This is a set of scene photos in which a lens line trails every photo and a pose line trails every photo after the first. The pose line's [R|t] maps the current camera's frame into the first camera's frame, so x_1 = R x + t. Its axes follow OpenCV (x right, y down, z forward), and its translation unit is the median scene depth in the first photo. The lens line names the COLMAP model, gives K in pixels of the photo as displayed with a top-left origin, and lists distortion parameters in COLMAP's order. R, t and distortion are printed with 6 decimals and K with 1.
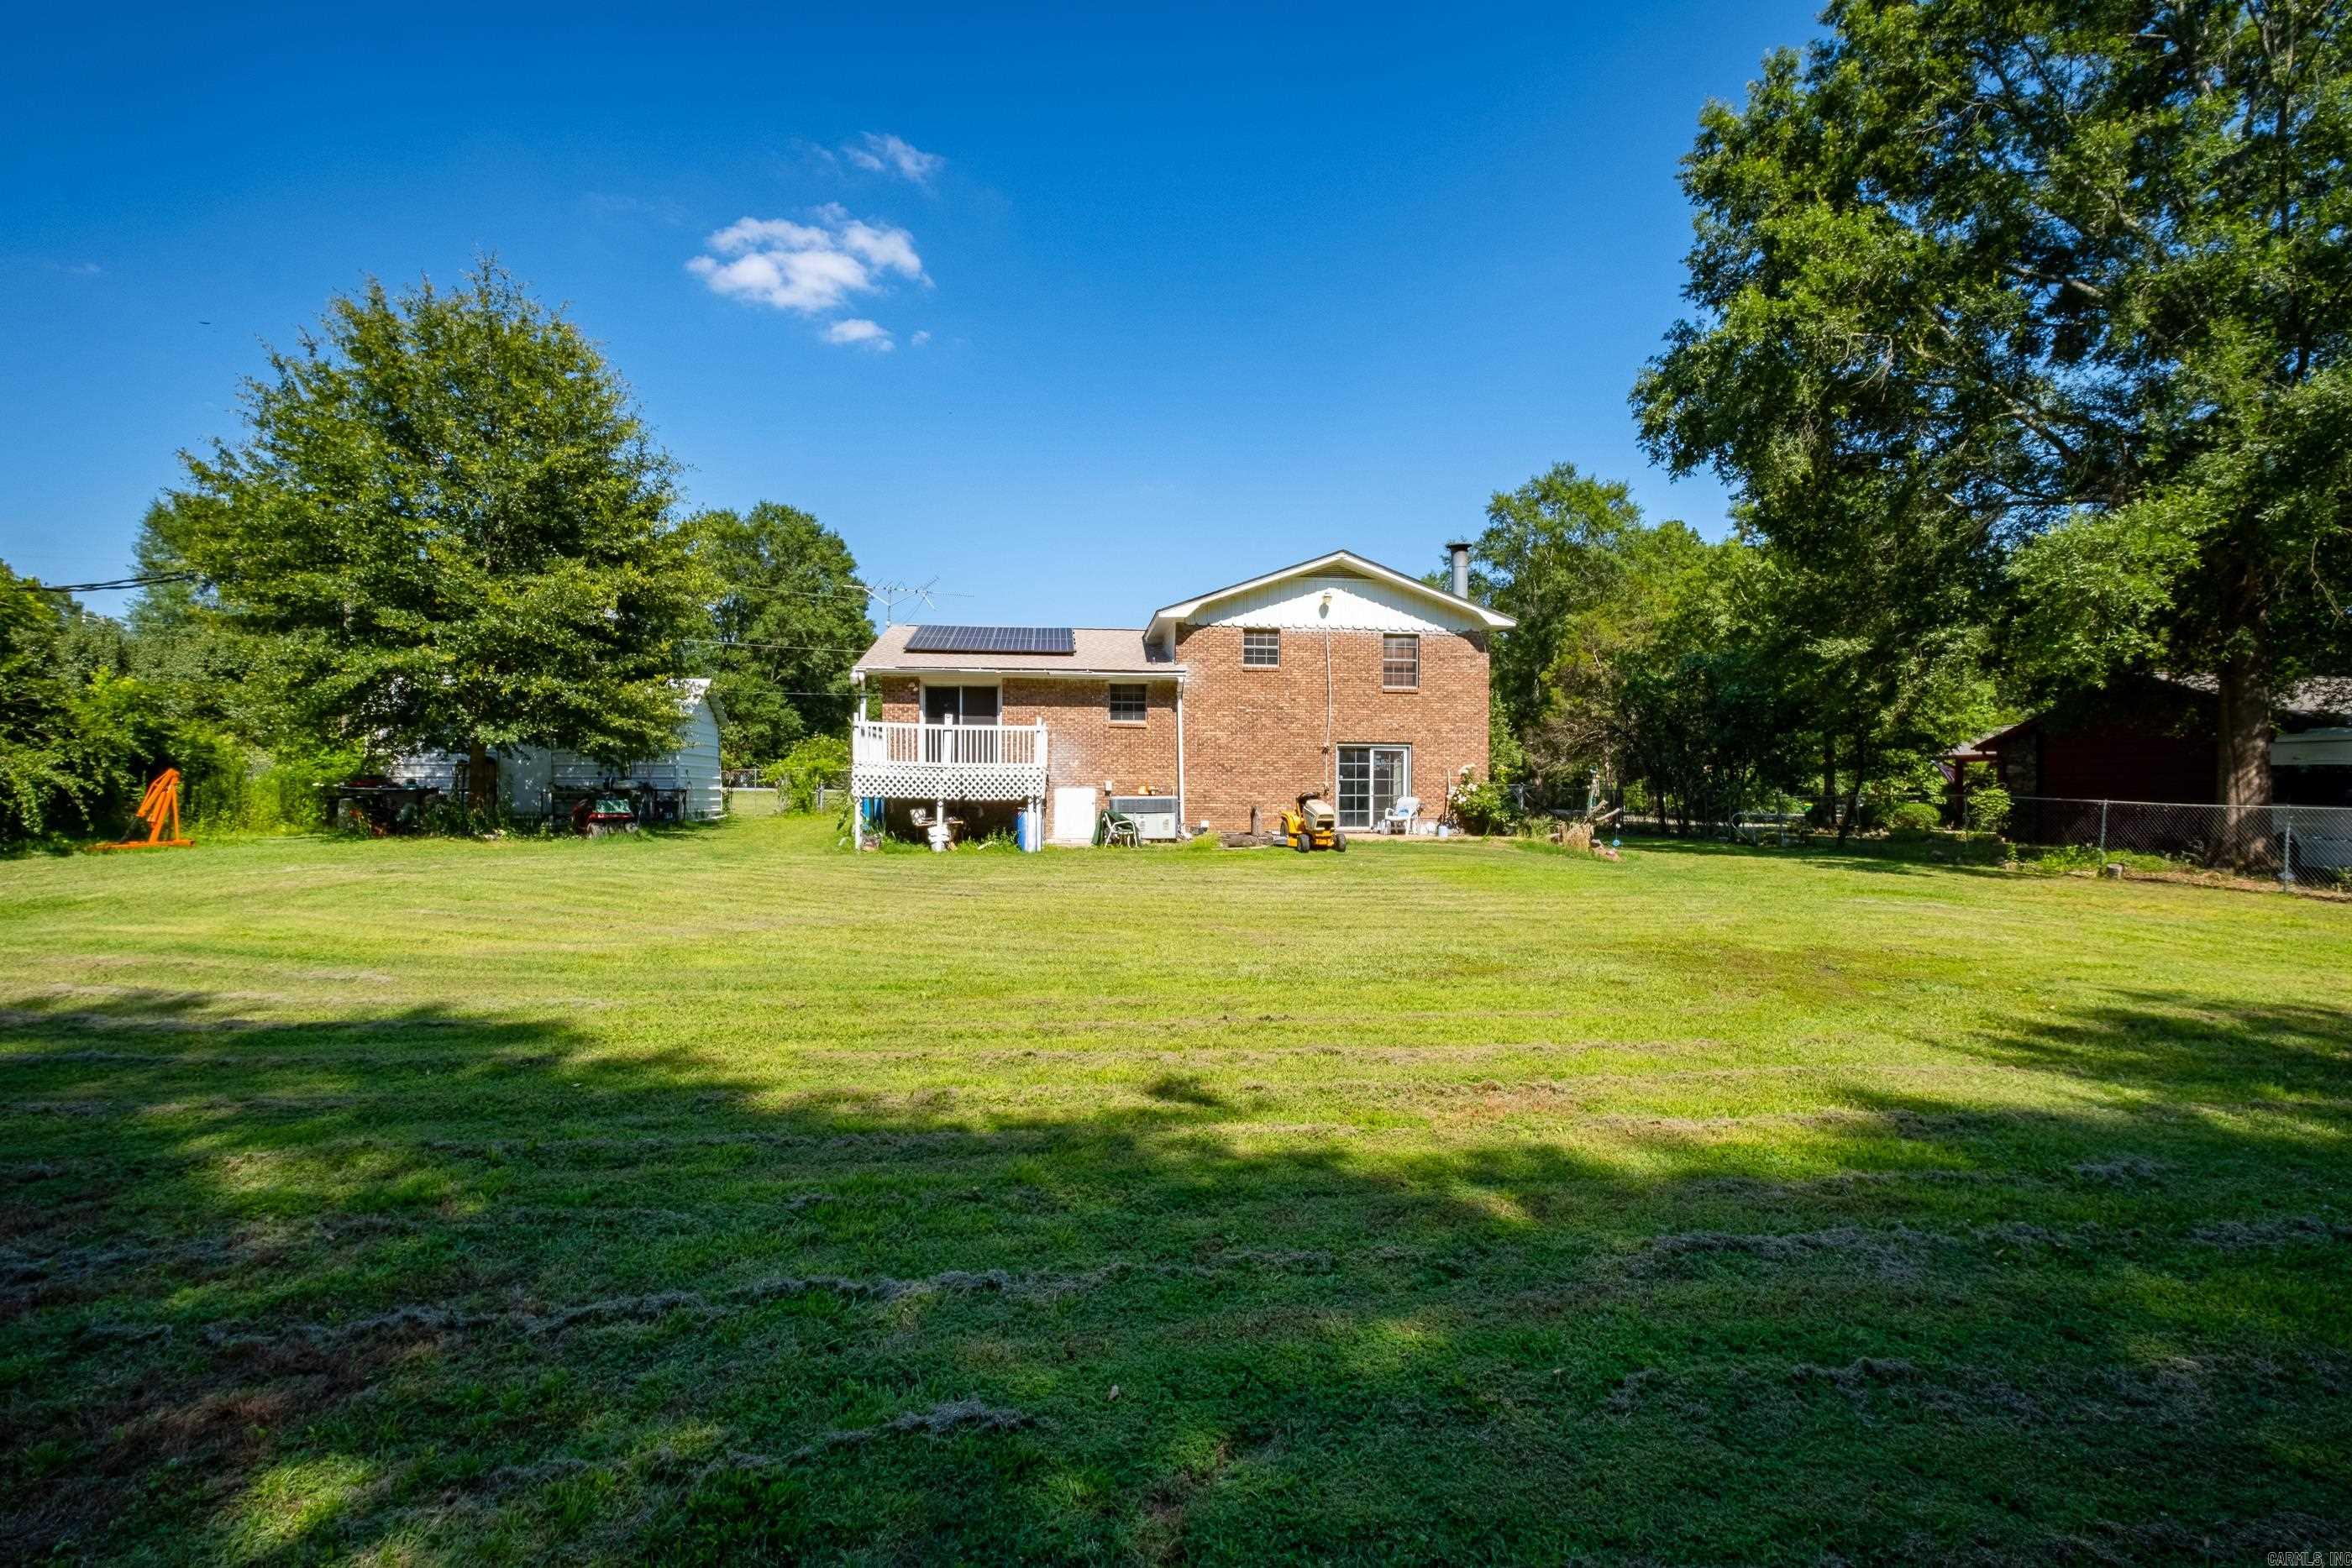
lens RADIAL K [[1013.8, 0, 1176.8], [0, 1013.8, 781.7], [0, 0, 1]] dist [-0.000856, 0.000005]
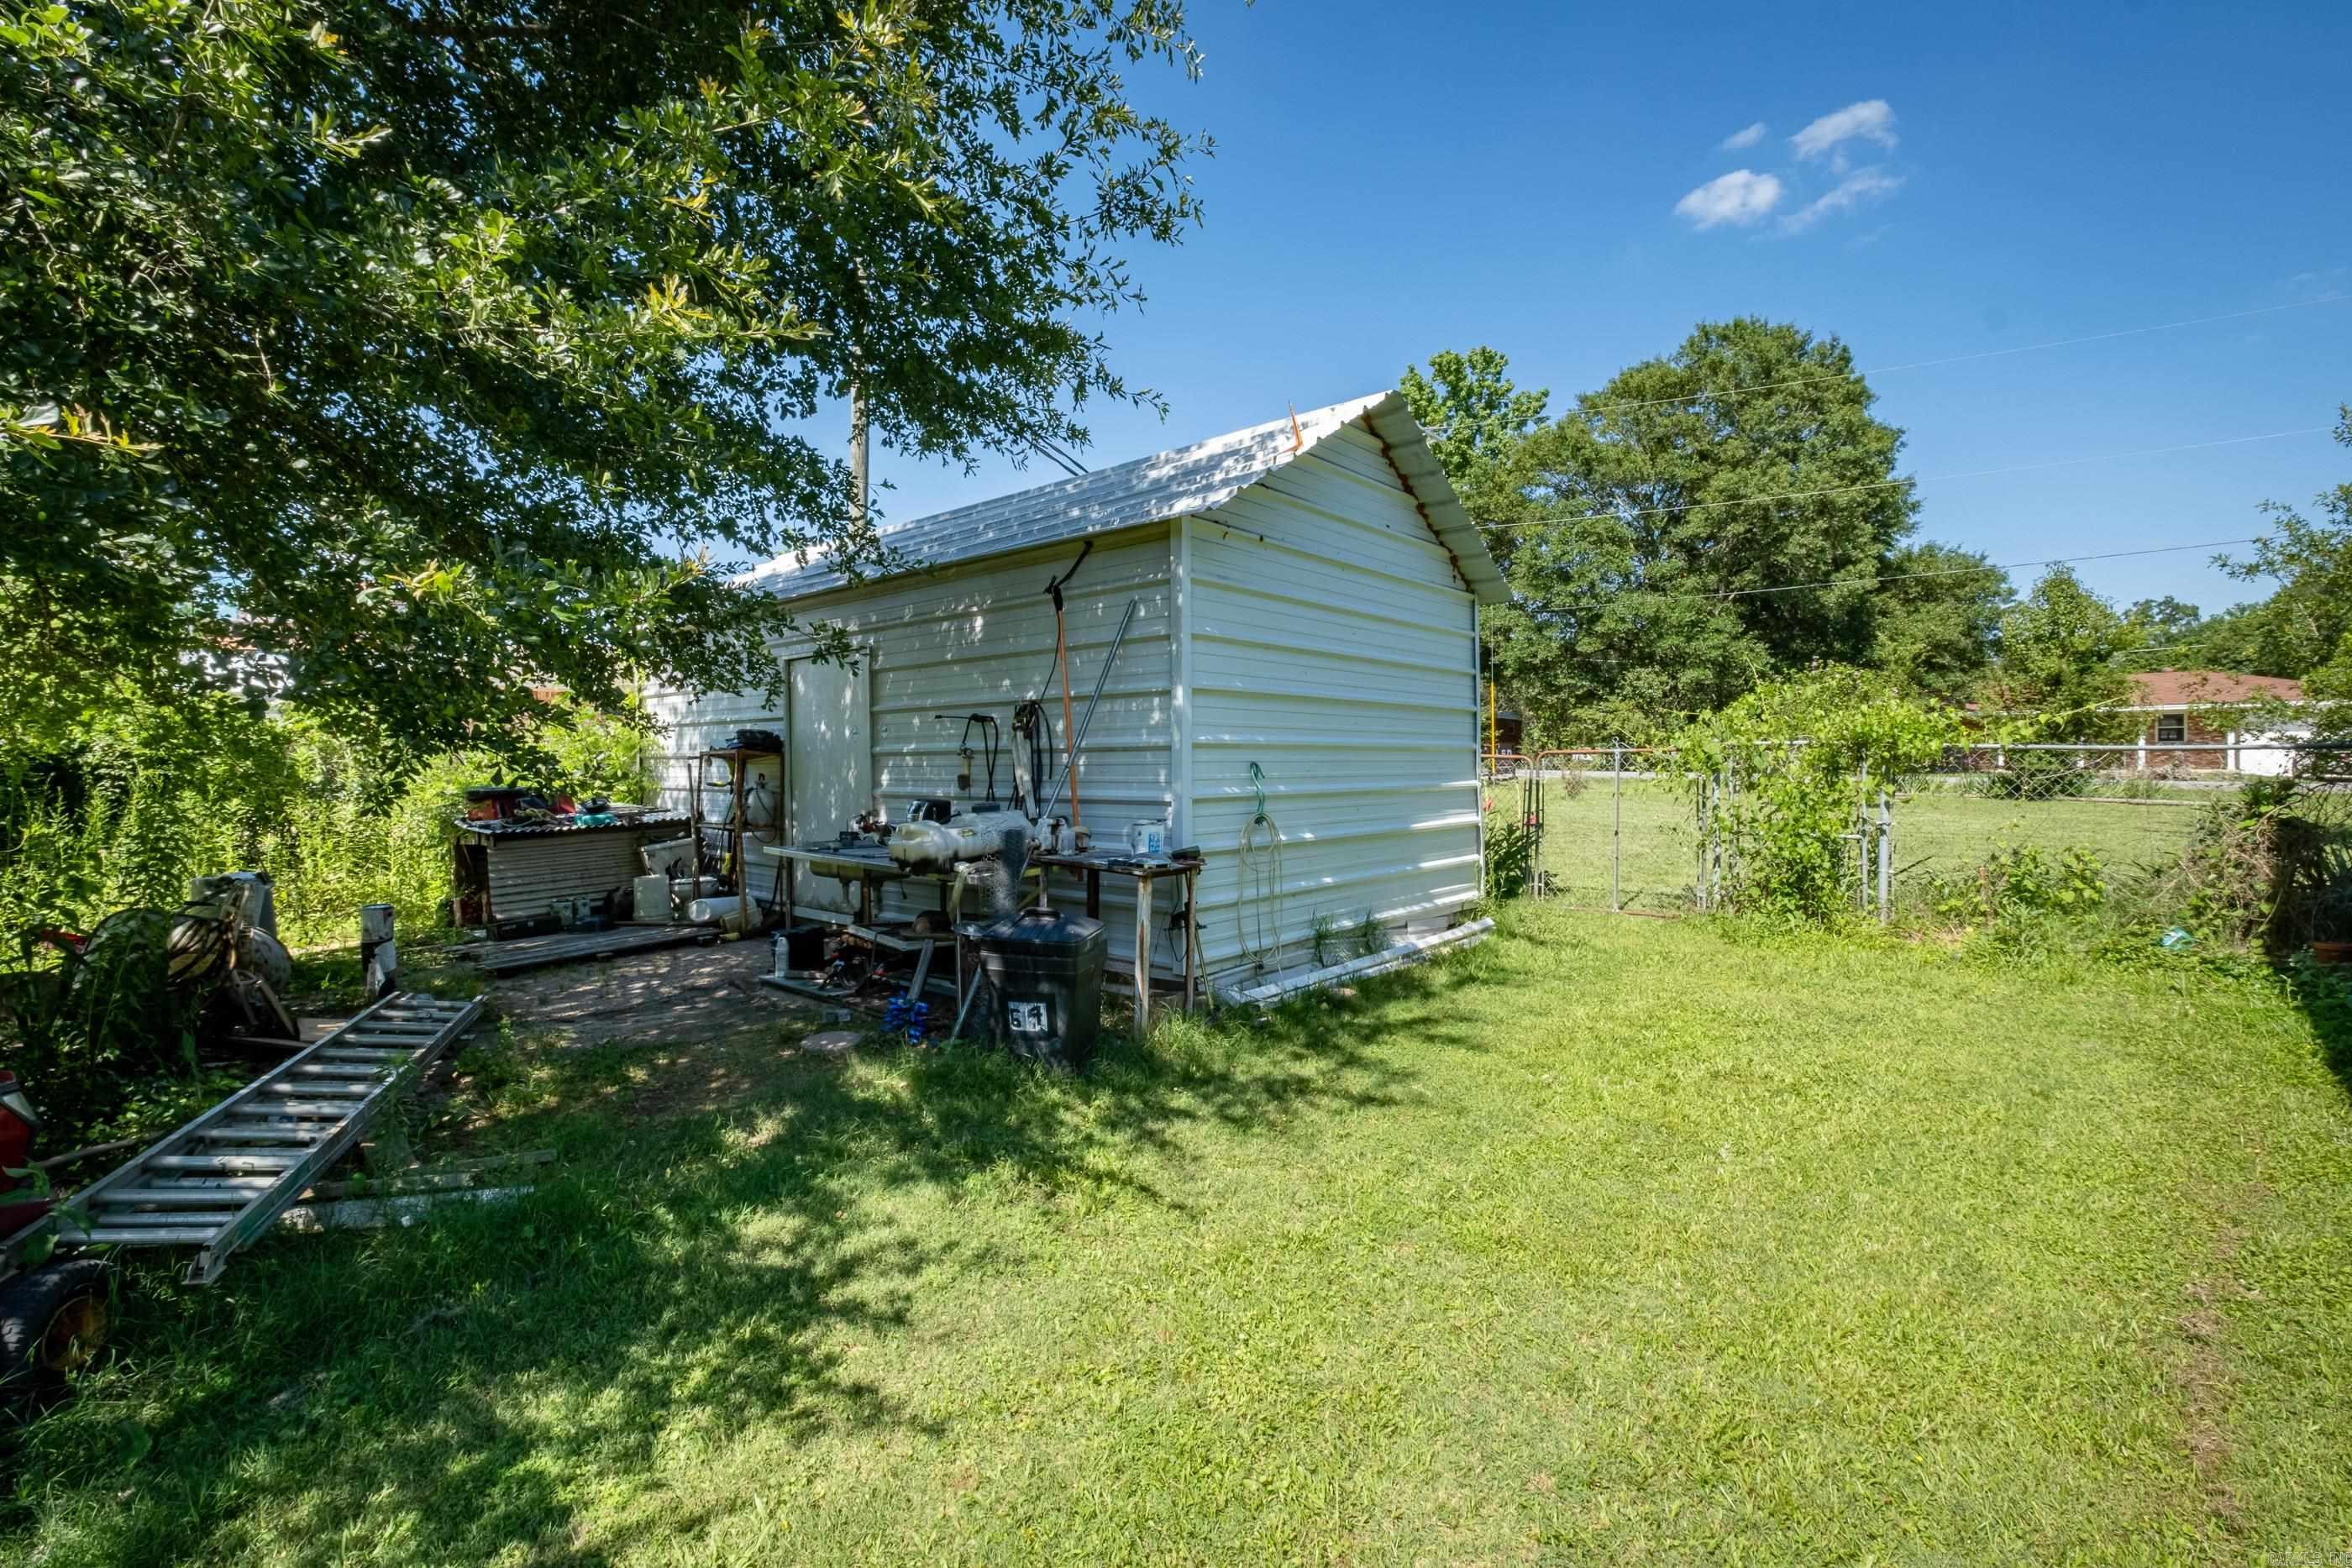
lens RADIAL K [[1013.8, 0, 1176.8], [0, 1013.8, 781.7], [0, 0, 1]] dist [-0.000856, 0.000005]
pose [[0.637382, 0.016254, -0.770377, -0.131773], [0.005826, 0.999647, 0.025911, -0.005419], [0.770526, -0.021003, 0.637062, 0.349415]]
